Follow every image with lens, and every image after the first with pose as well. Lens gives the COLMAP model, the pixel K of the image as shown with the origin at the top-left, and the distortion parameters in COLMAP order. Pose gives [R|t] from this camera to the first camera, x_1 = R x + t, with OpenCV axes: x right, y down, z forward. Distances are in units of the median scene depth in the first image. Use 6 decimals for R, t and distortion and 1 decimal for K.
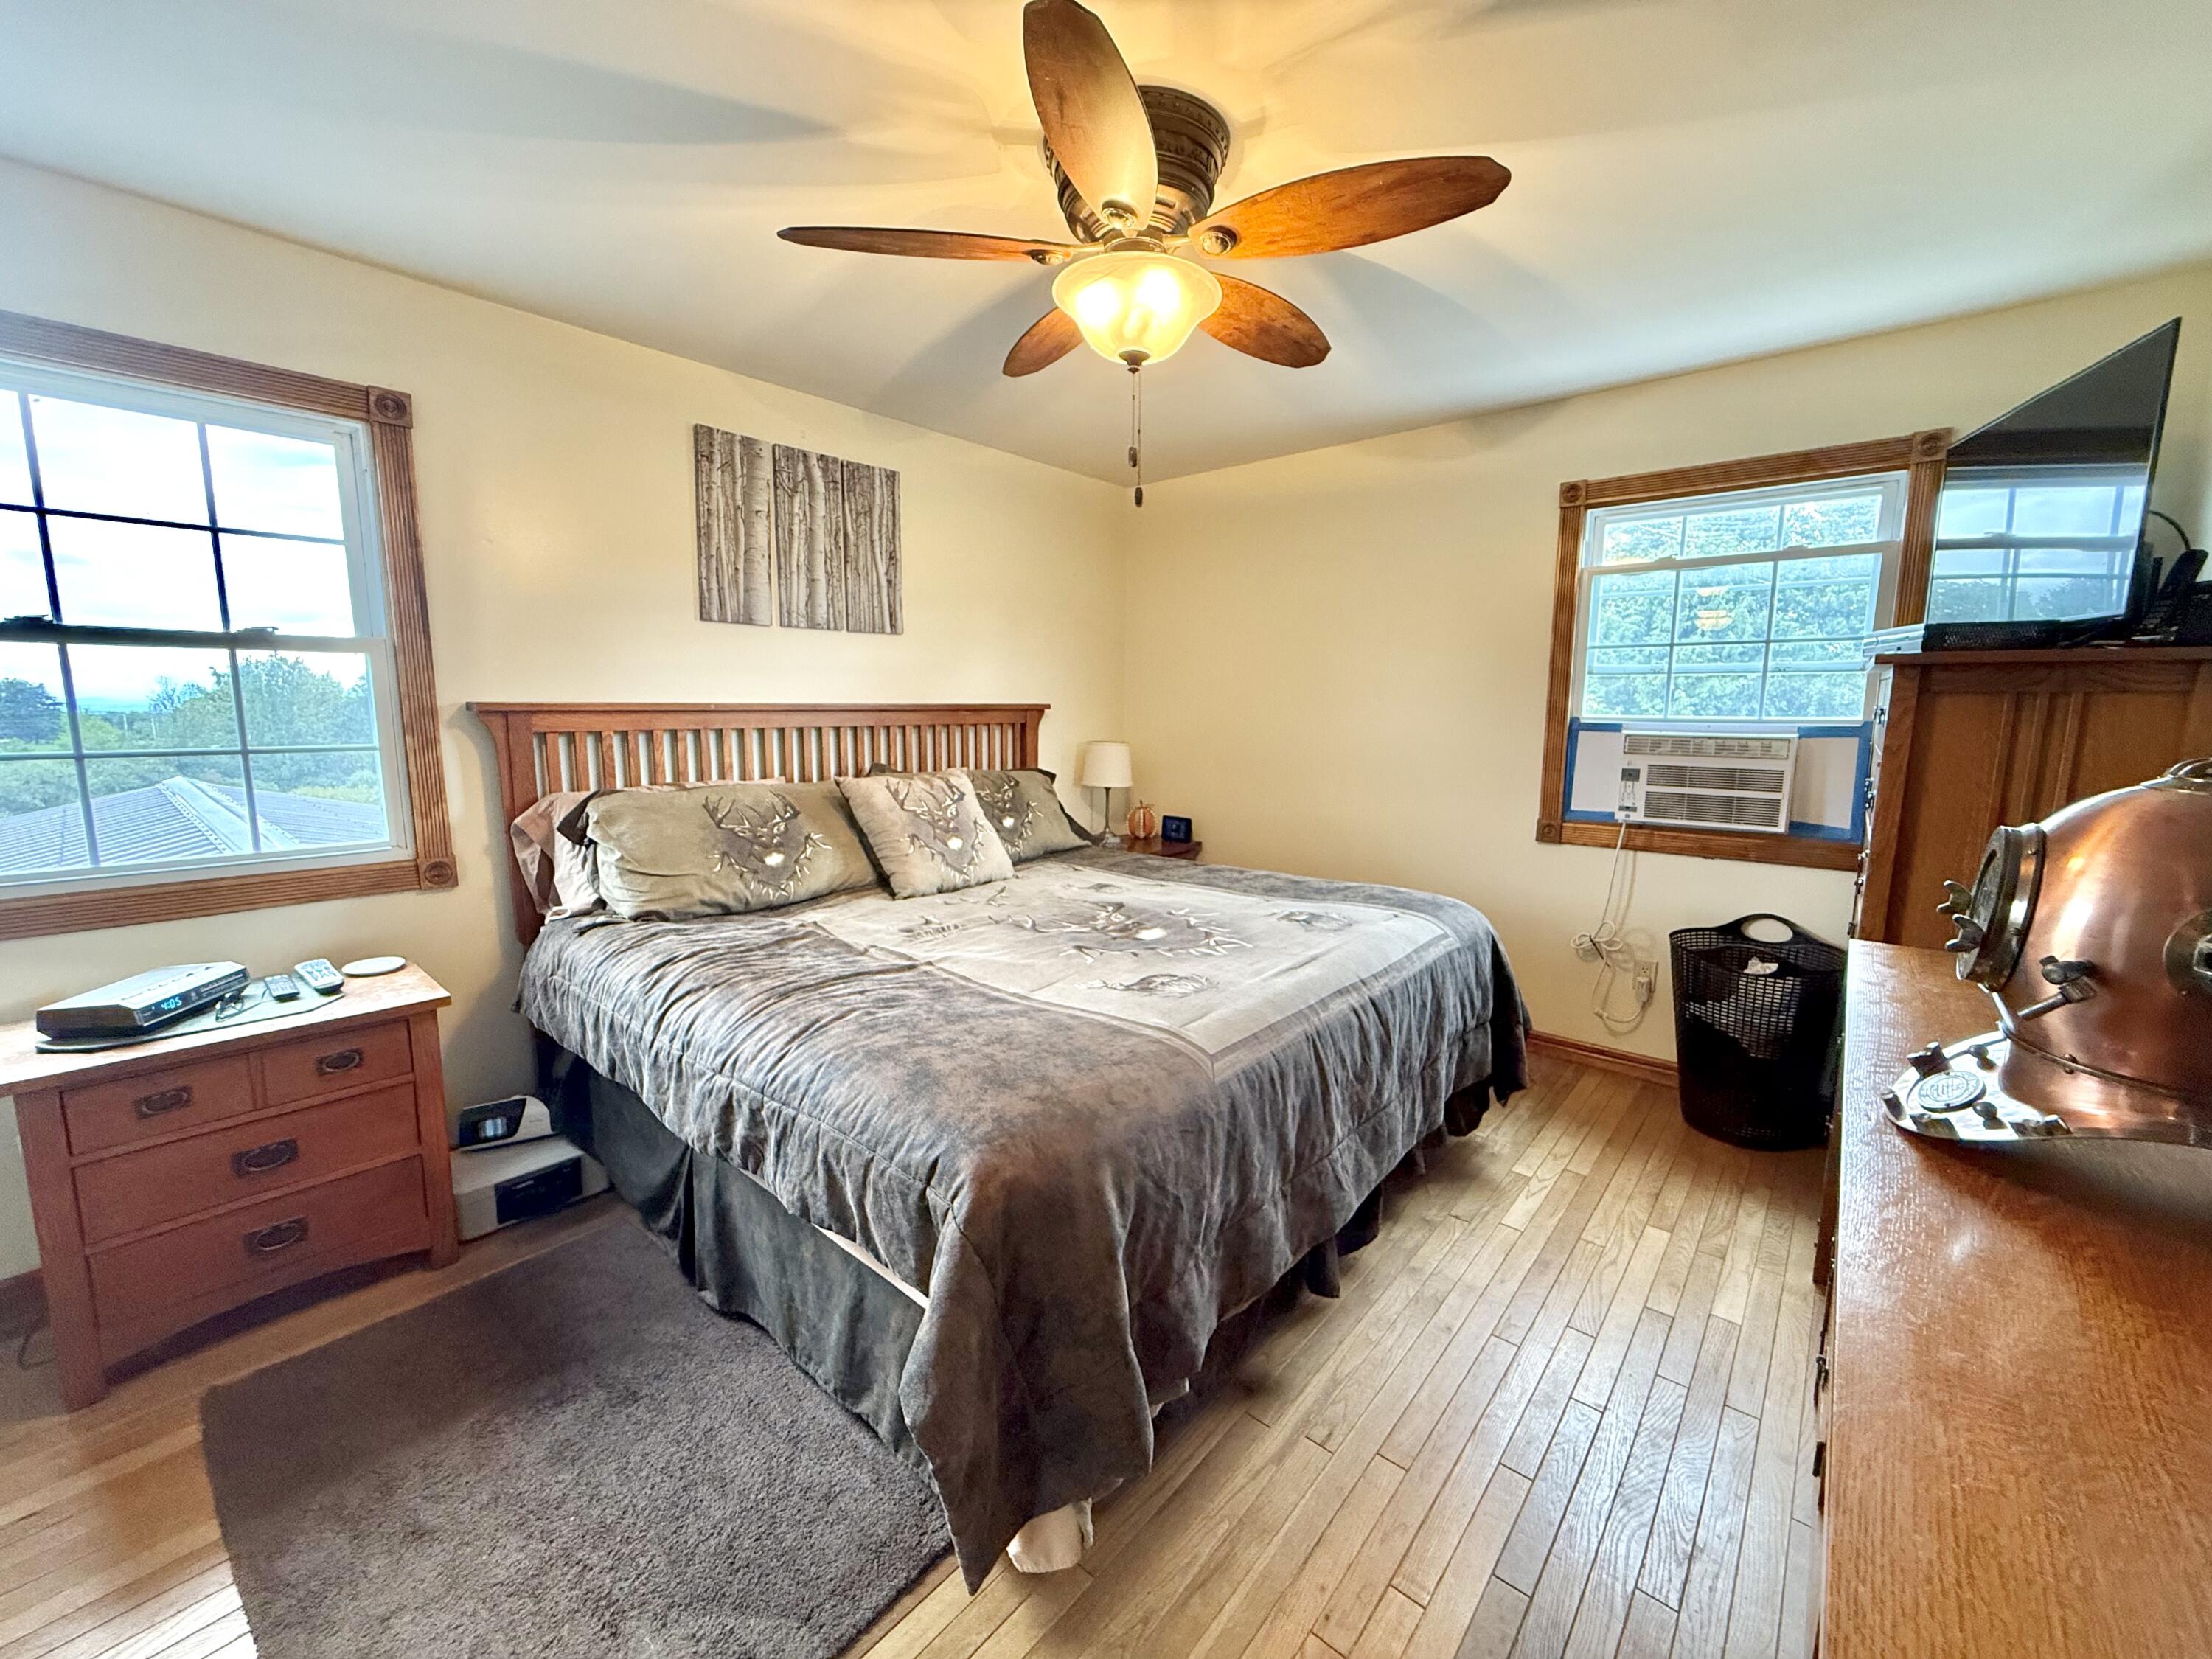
lens RADIAL K [[879.5, 0, 1101.9], [0, 879.5, 824.2], [0, 0, 1]] dist [-0.000045, 0.000063]
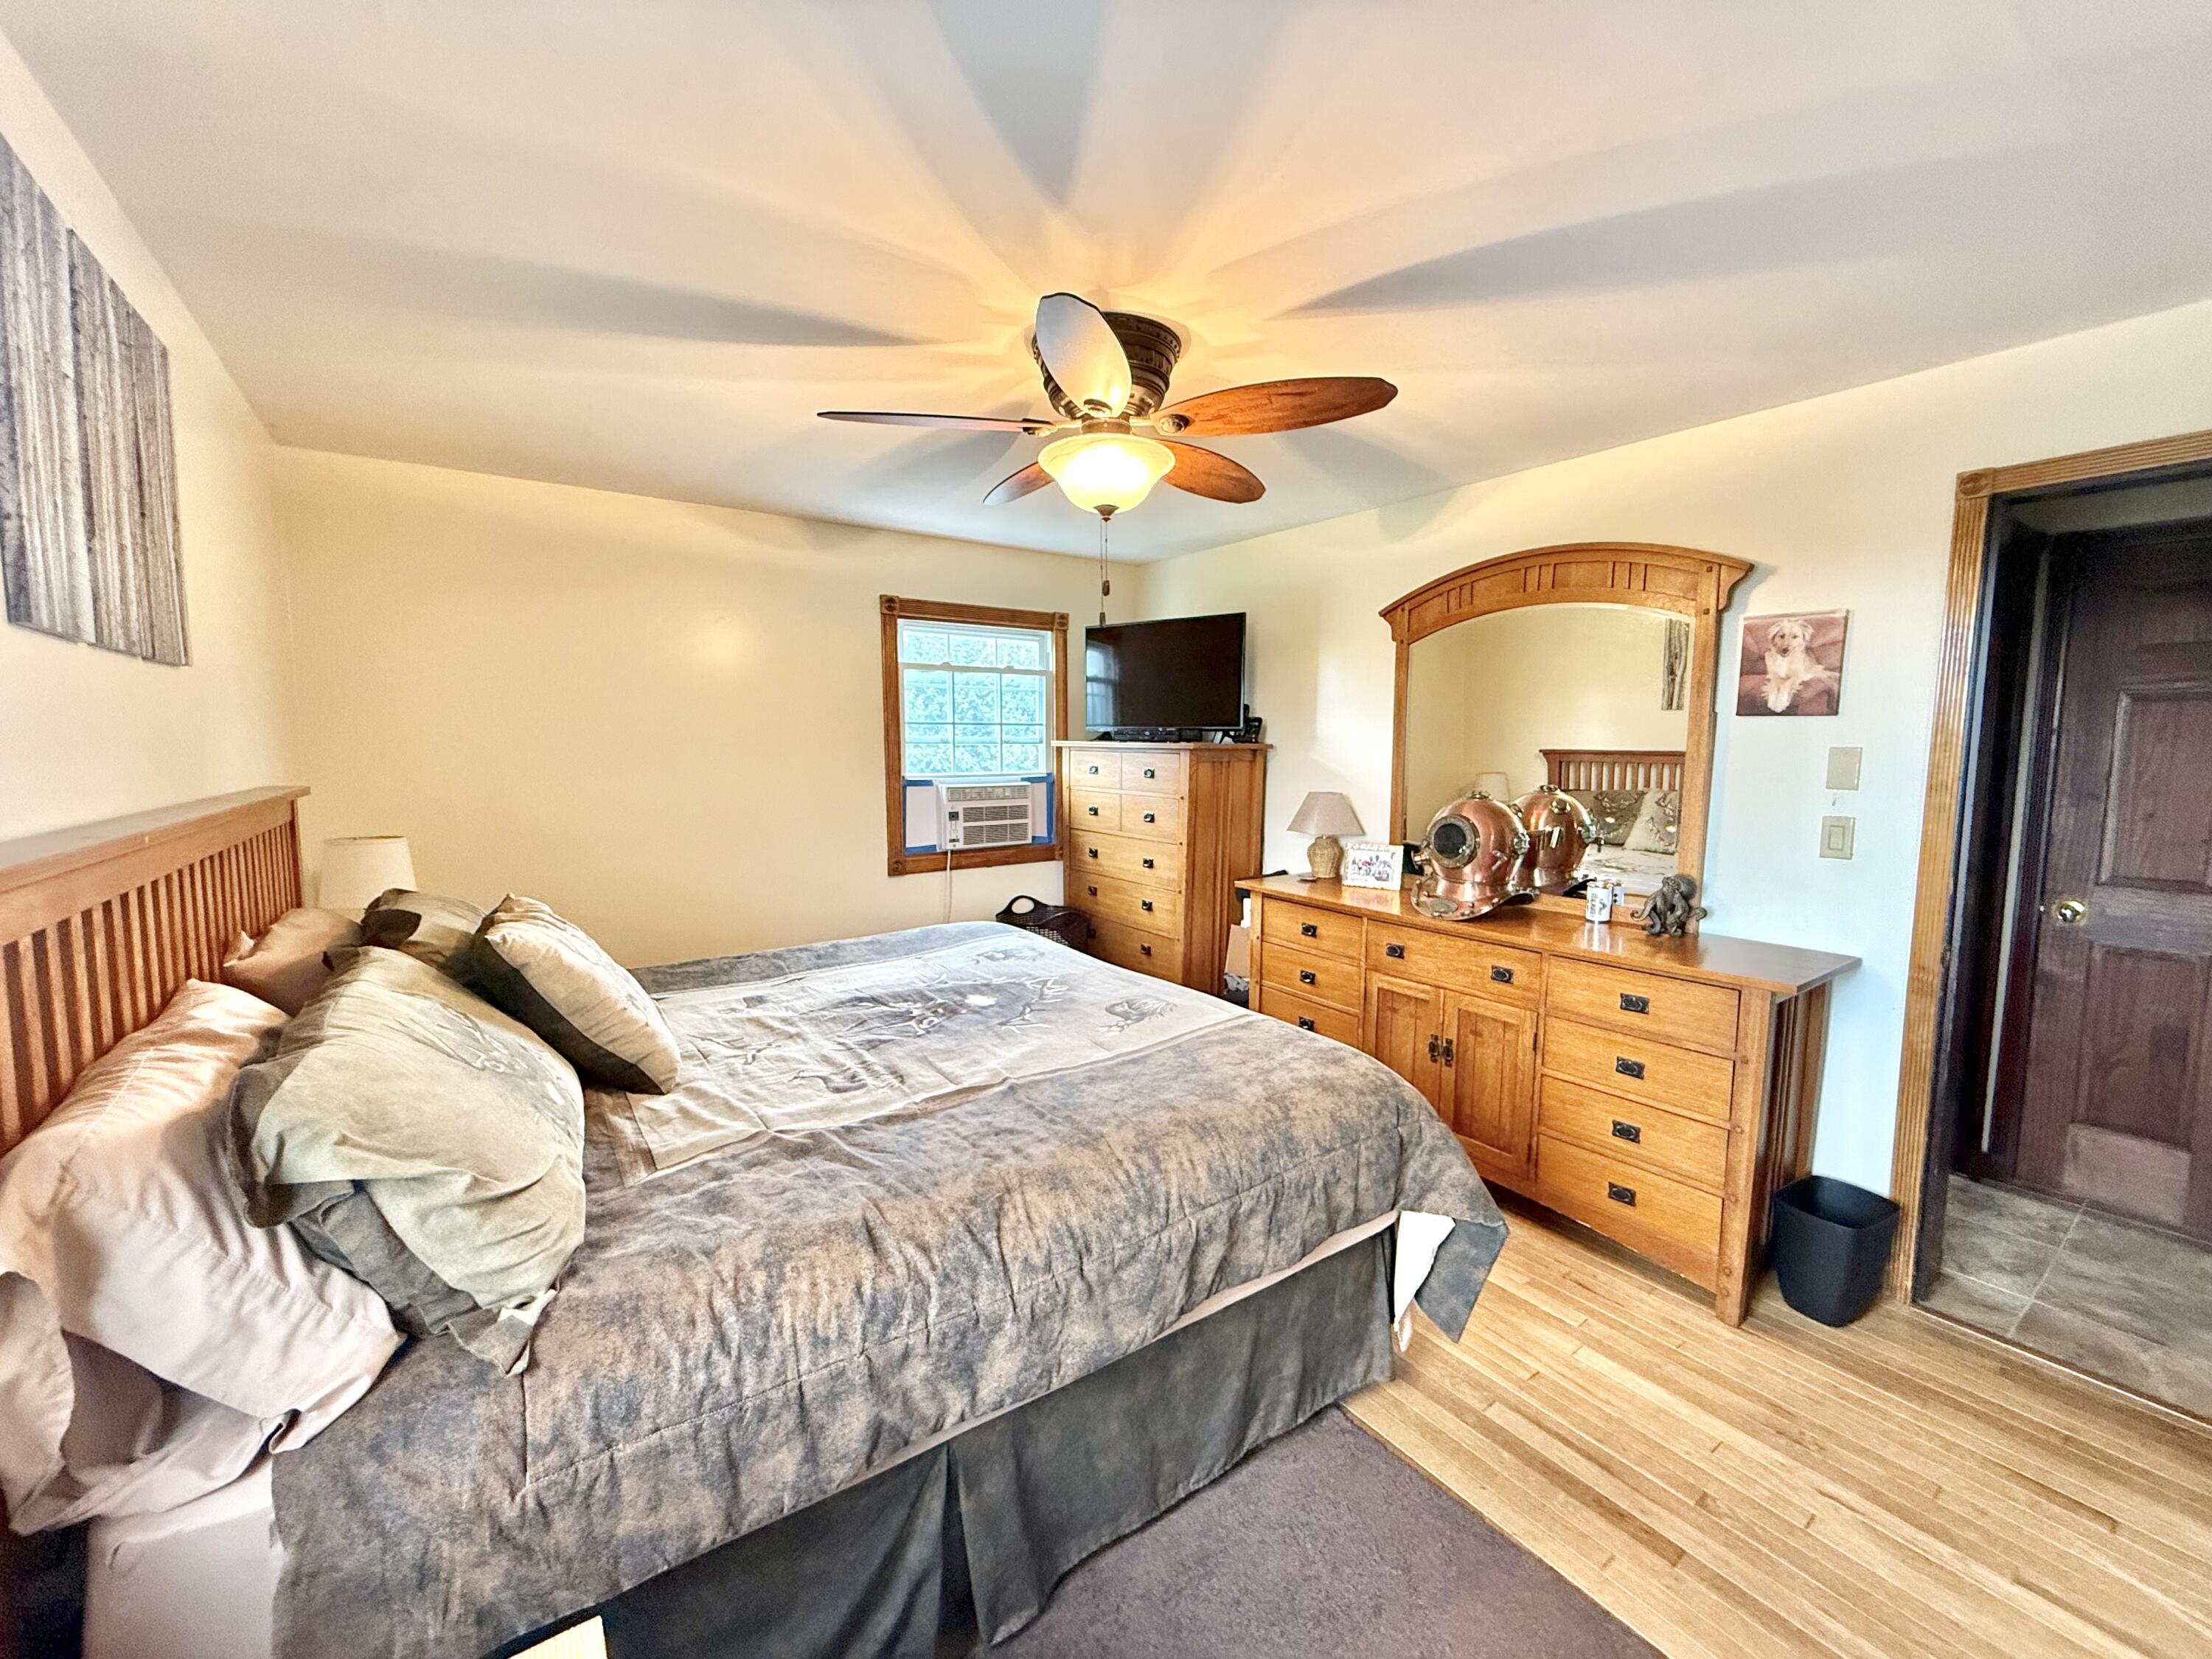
lens RADIAL K [[879.5, 0, 1101.9], [0, 879.5, 824.2], [0, 0, 1]] dist [-0.000045, 0.000063]
pose [[0.244548, -0.093761, 0.965093, -0.706729], [0.135072, 0.988904, 0.061848, -0.101344], [-0.960183, 0.115232, 0.254499, 0.439582]]
